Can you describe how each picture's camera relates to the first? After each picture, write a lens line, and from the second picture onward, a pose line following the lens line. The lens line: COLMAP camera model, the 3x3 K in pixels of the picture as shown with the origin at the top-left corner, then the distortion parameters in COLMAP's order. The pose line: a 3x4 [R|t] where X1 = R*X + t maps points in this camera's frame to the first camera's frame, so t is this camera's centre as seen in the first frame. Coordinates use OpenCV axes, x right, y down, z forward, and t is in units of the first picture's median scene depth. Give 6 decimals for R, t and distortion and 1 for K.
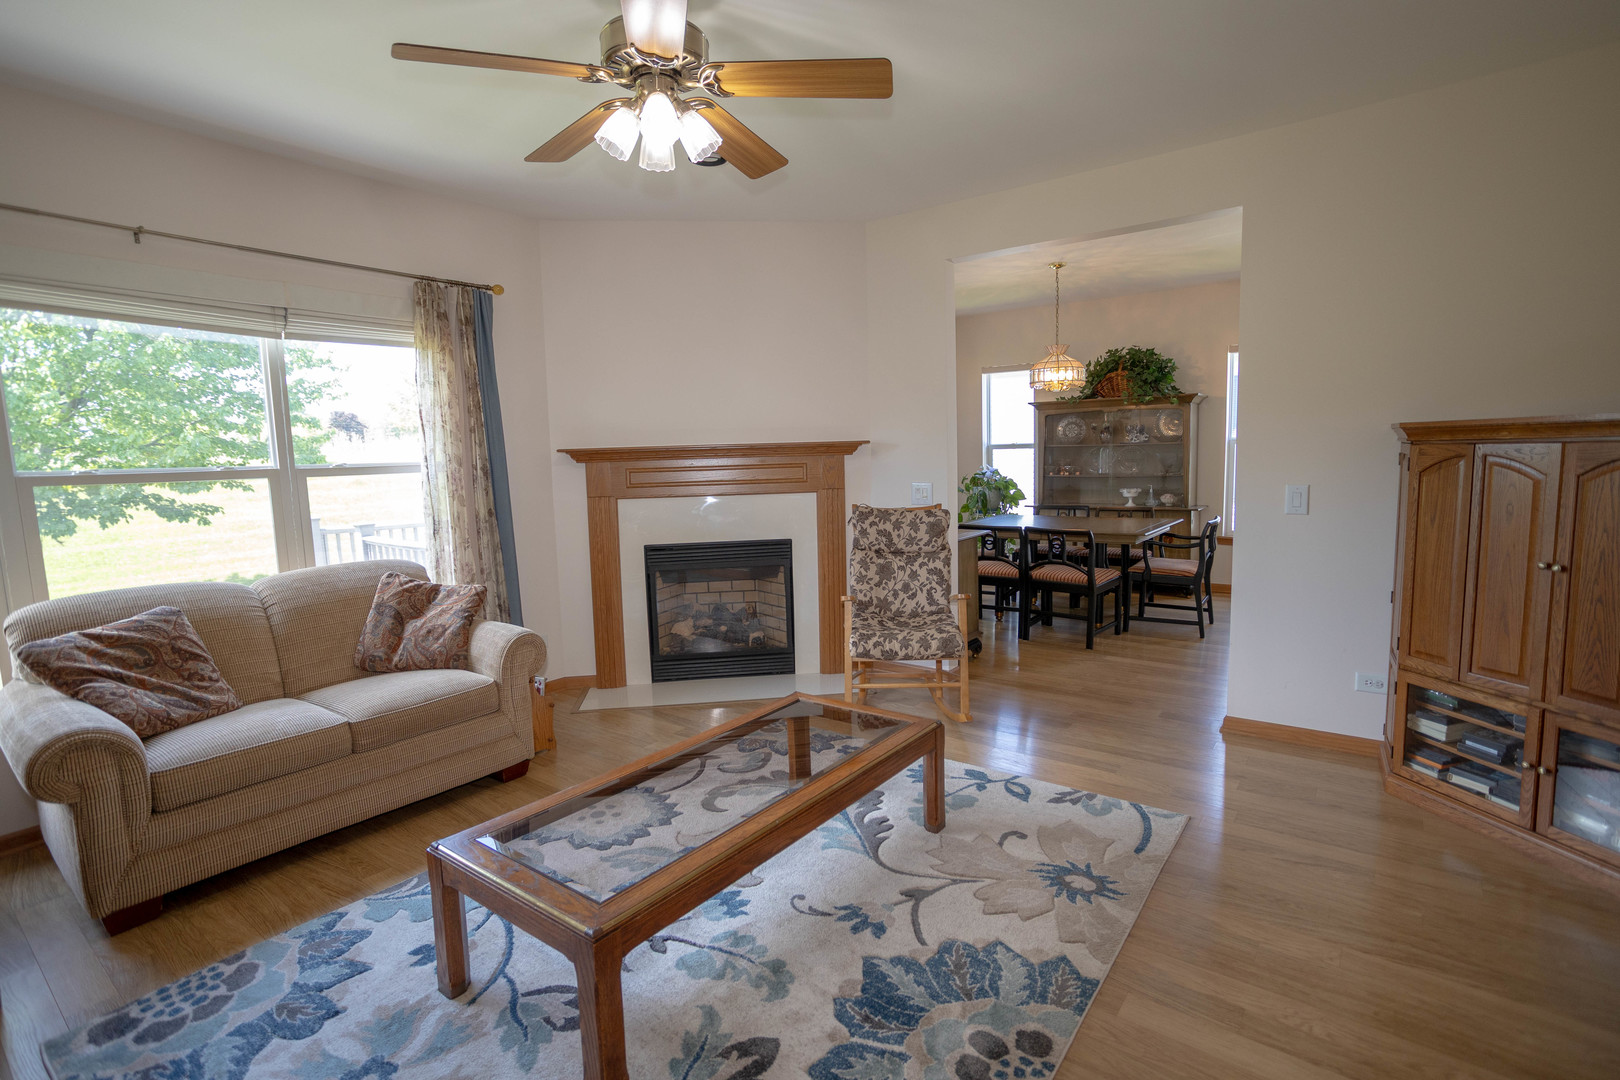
lens RADIAL K [[783.6, 0, 811.4], [0, 783.6, 545.0], [0, 0, 1]] dist [-0.060023, 0.041273]
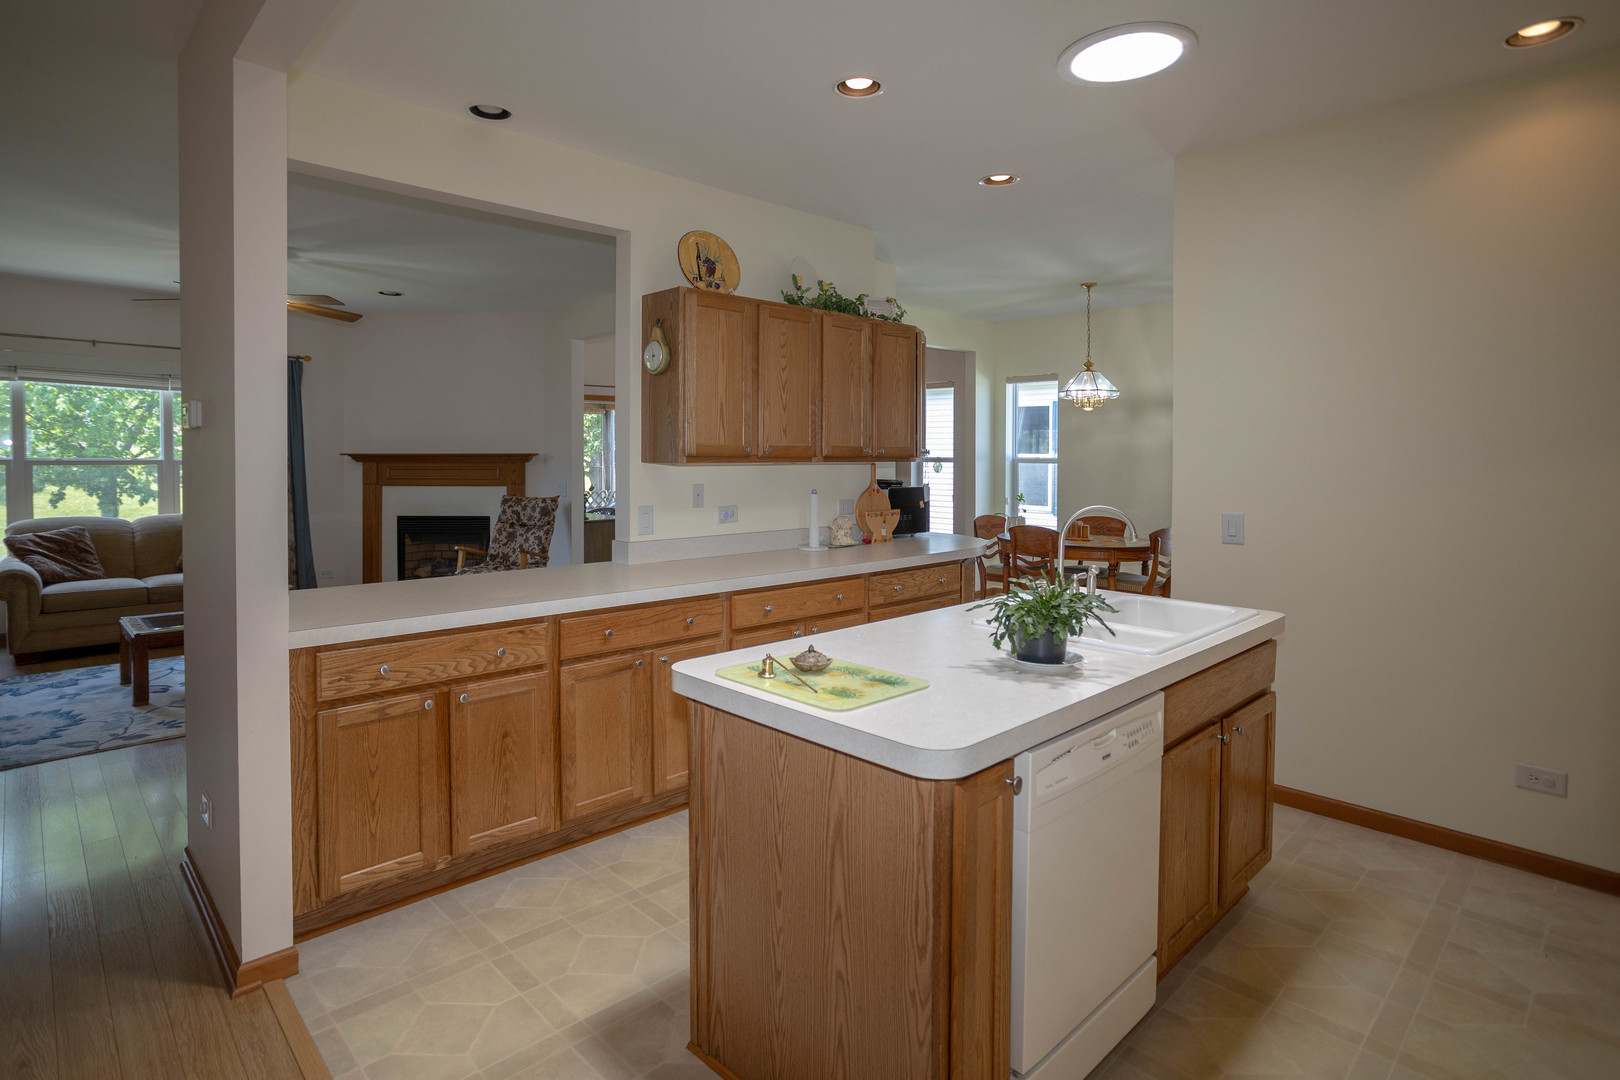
lens RADIAL K [[842.4, 0, 801.8], [0, 842.4, 477.5], [0, 0, 1]] dist [-0.056919, 0.027781]
pose [[0.987685, 0.032519, -0.153040, 1.103923], [-0.046466, 0.994995, -0.088460, 0.044465], [0.149397, 0.094482, 0.984253, -0.688014]]
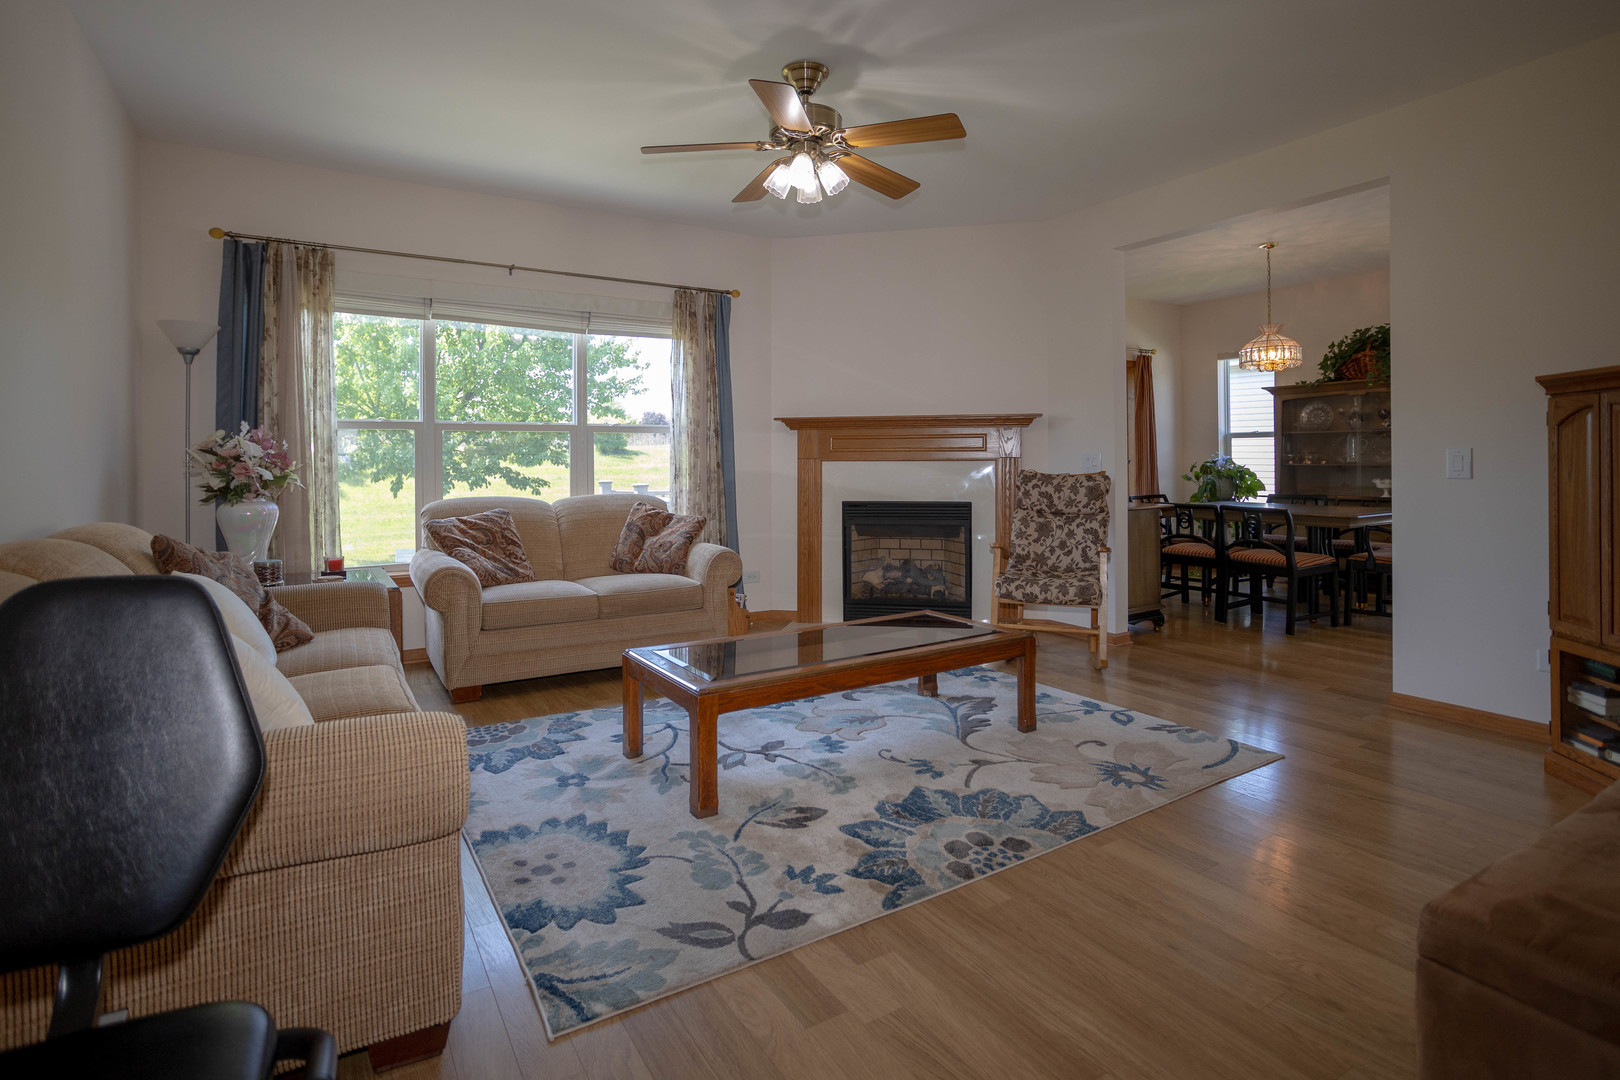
lens RADIAL K [[811.1, 0, 793.5], [0, 811.1, 469.6], [0, 0, 1]] dist [-0.053565, 0.027297]
pose [[0.931917, 0.026097, -0.361731, 0.207879], [-0.063148, 0.993848, -0.090985, 0.090086], [0.357131, 0.107633, 0.927832, -0.213698]]
